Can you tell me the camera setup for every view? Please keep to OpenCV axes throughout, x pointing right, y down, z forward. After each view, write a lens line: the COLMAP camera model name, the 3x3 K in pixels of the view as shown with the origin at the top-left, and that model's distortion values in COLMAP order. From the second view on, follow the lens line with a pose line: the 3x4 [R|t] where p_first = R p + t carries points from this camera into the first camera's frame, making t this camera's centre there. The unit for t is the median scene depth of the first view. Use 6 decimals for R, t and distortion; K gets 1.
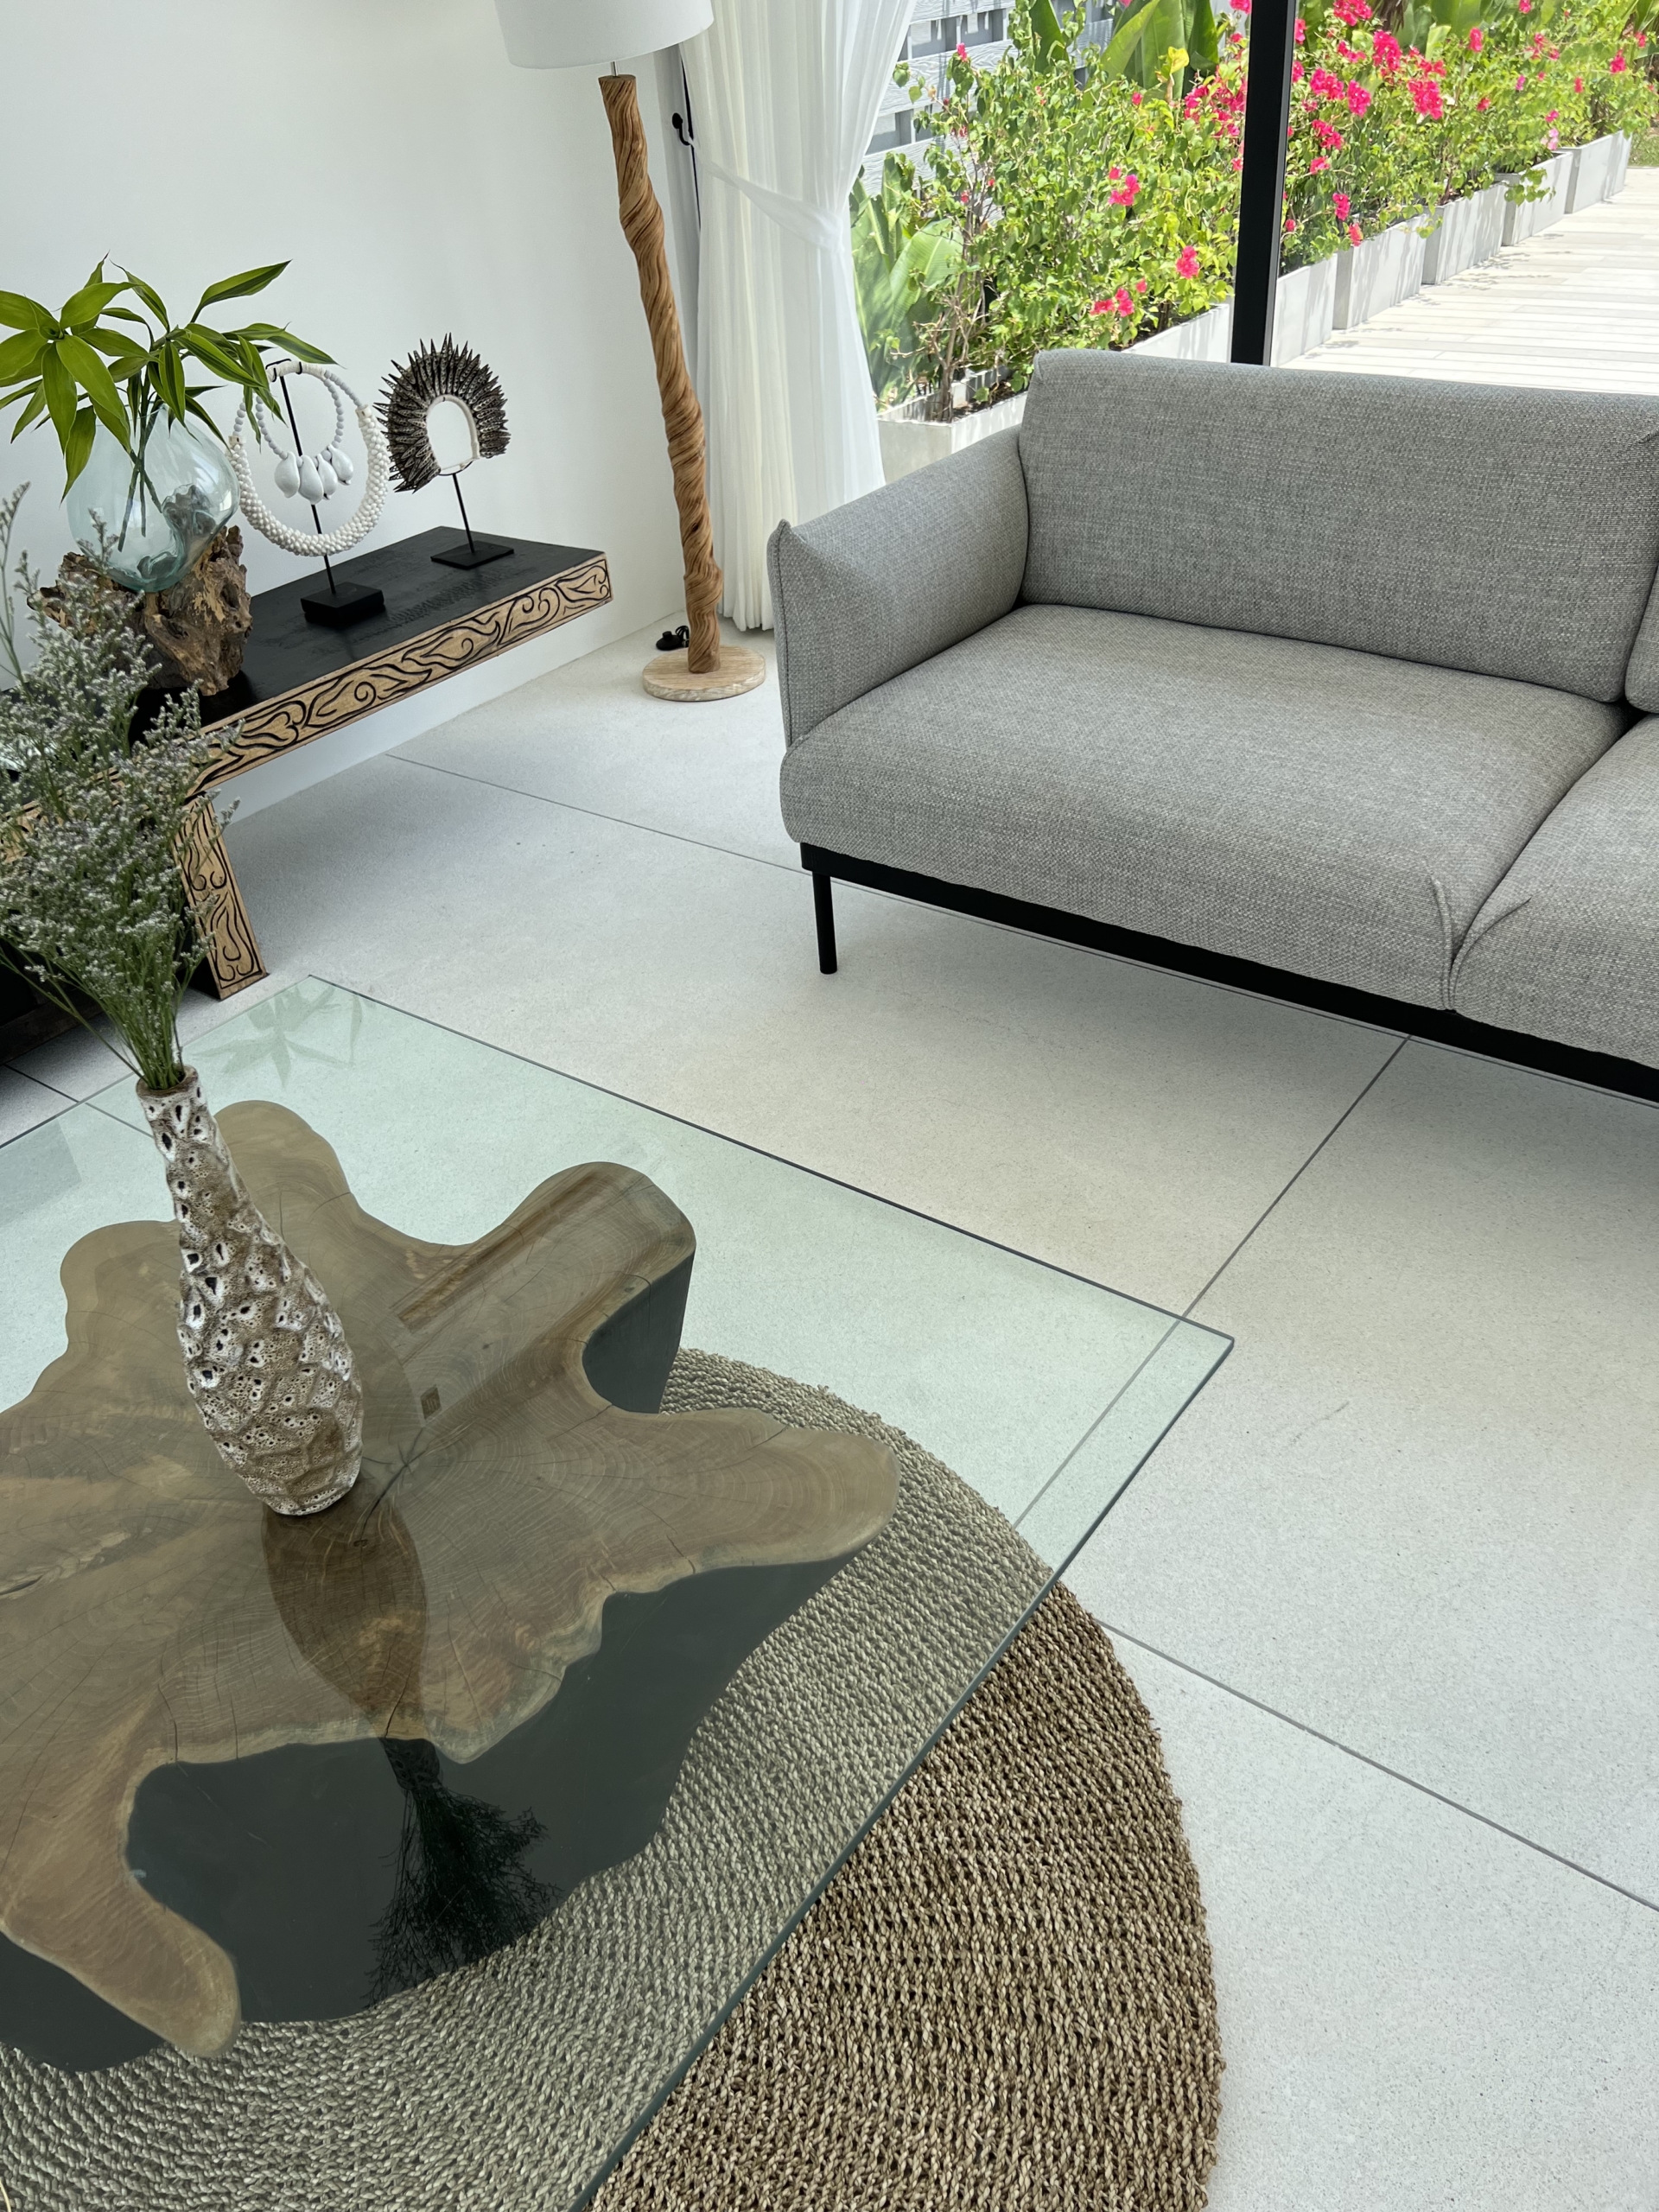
lens RADIAL K [[1675.4, 0, 846.8], [0, 1675.4, 1130.3], [0, 0, 1]] dist [0.010302, 0.003874]
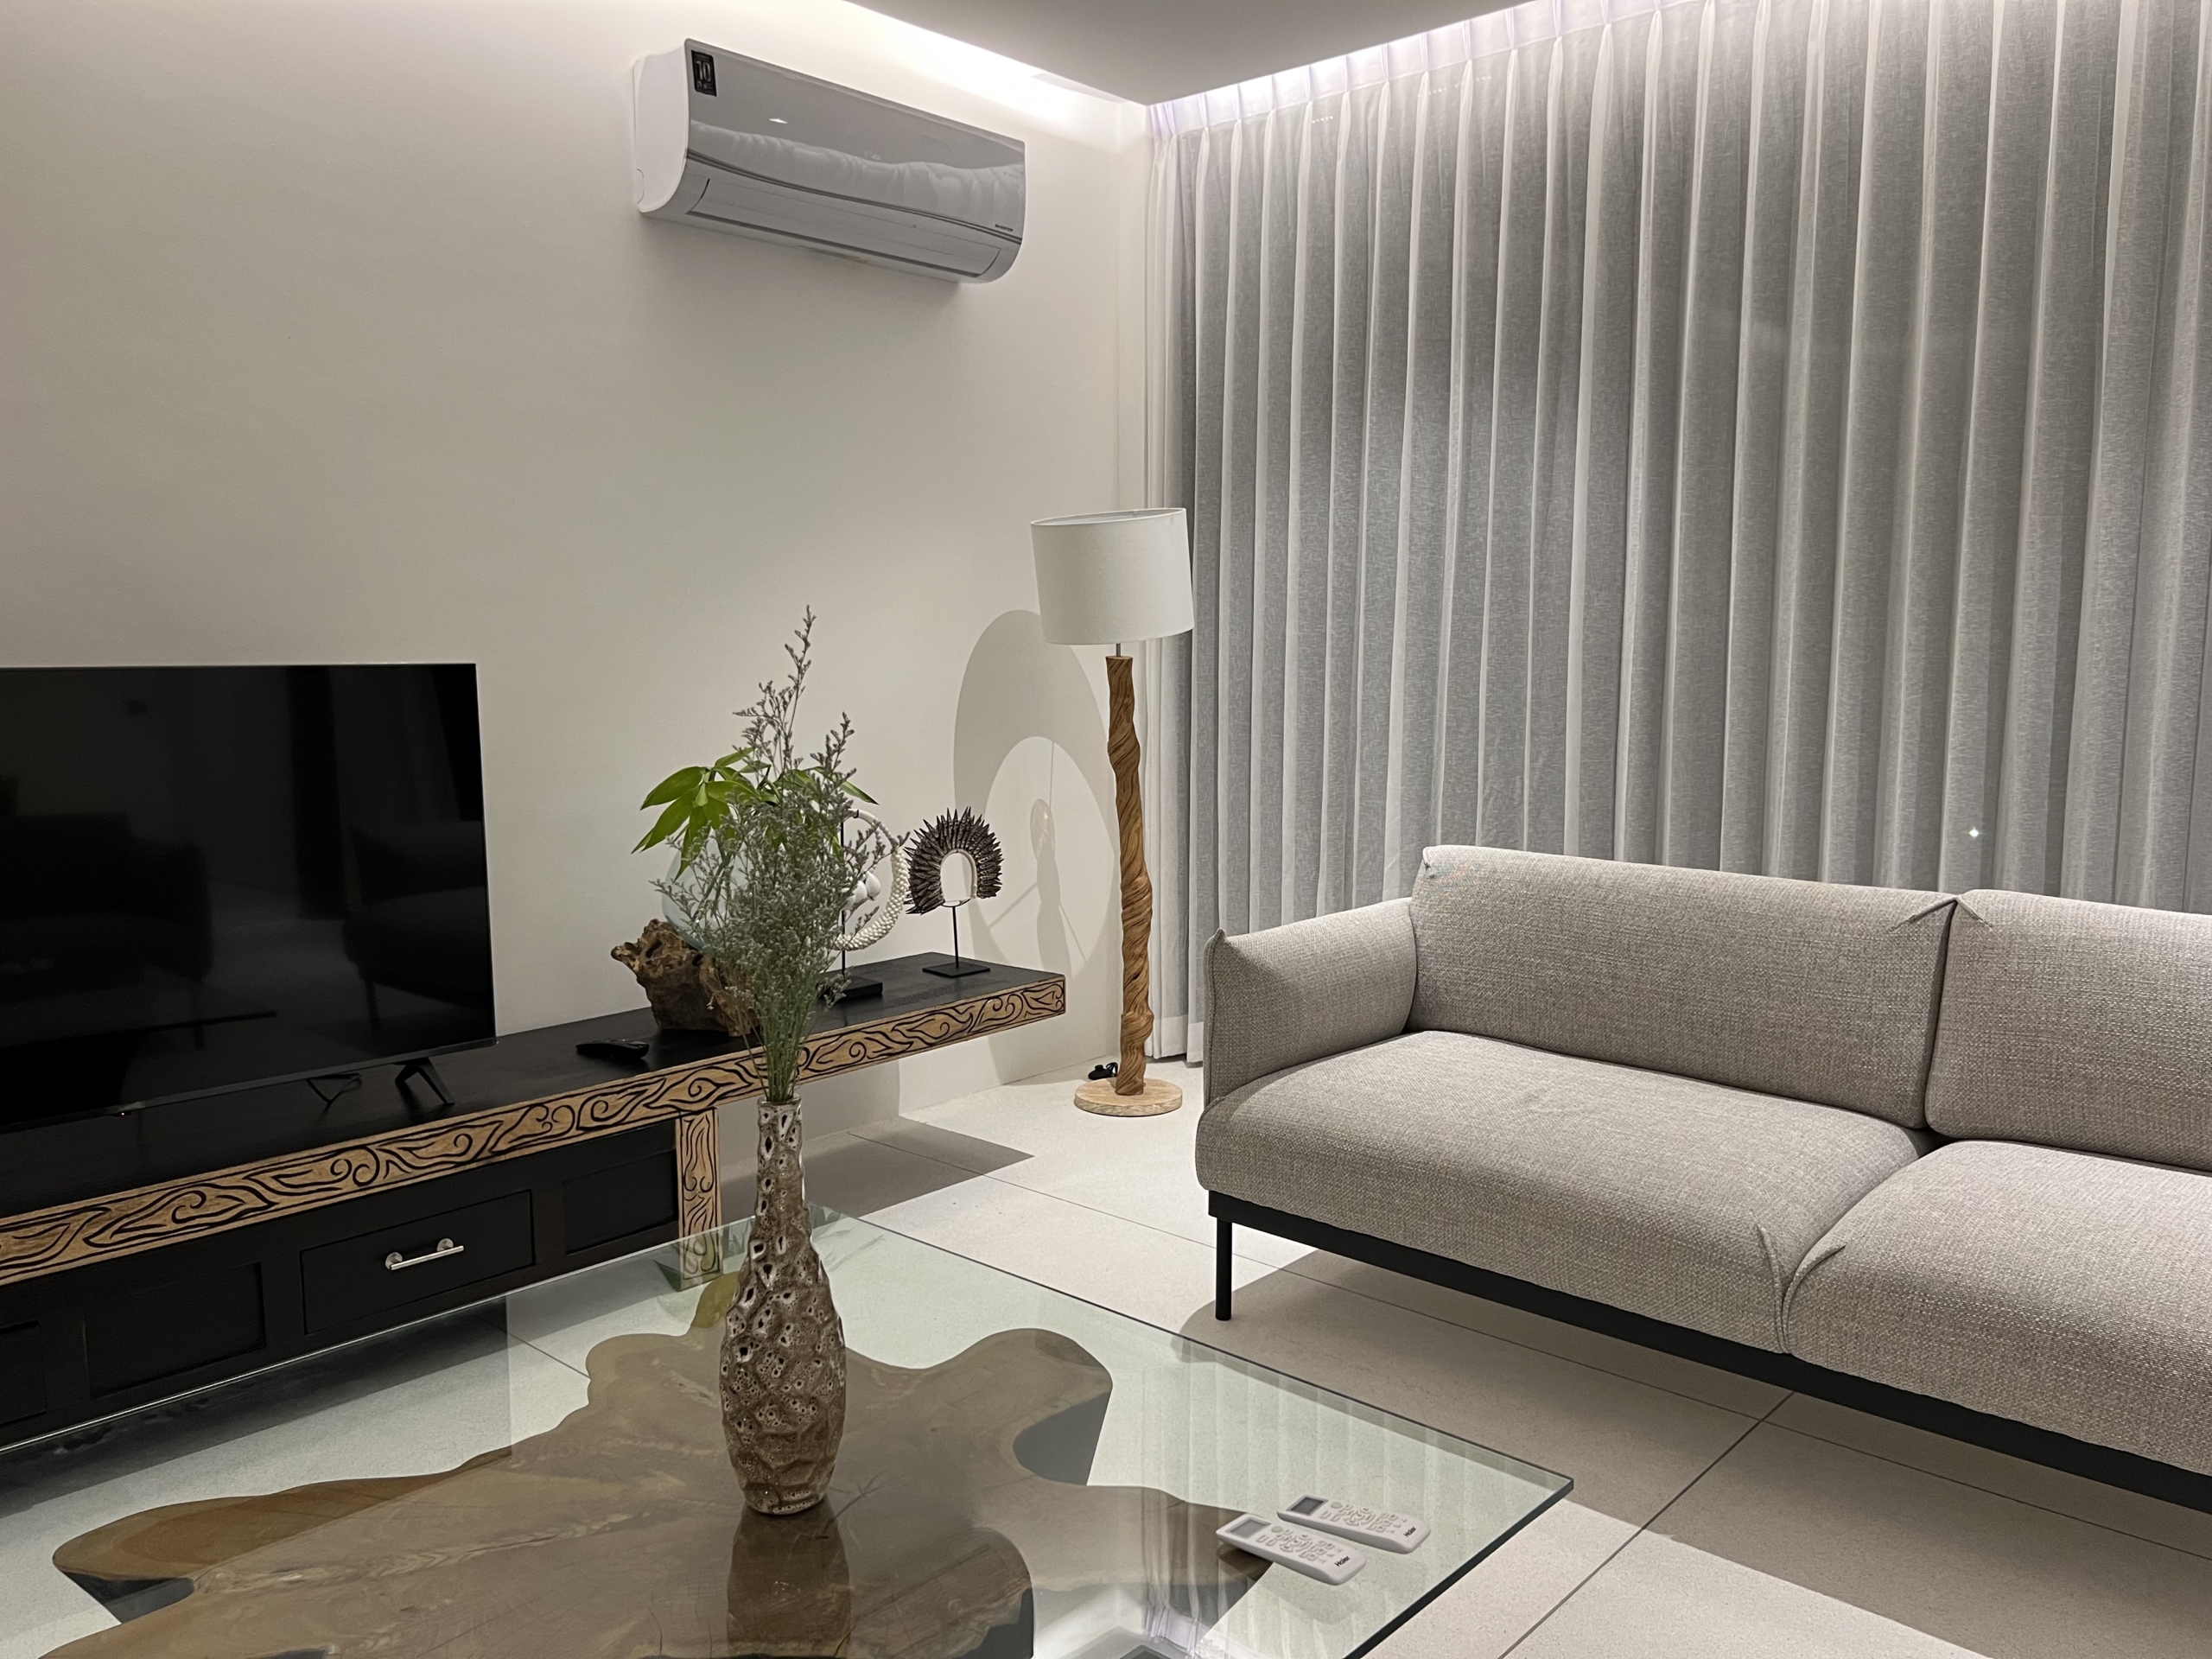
lens RADIAL K [[1659.1, 0, 1121.7], [0, 1659.1, 831.1], [0, 0, 1]] dist [0.104151, -0.192169]
pose [[0.992997, 0.080169, -0.086770, -0.007308], [-0.112066, 0.871645, -0.477155, 0.152238], [0.037380, 0.483537, 0.874525, -0.117281]]
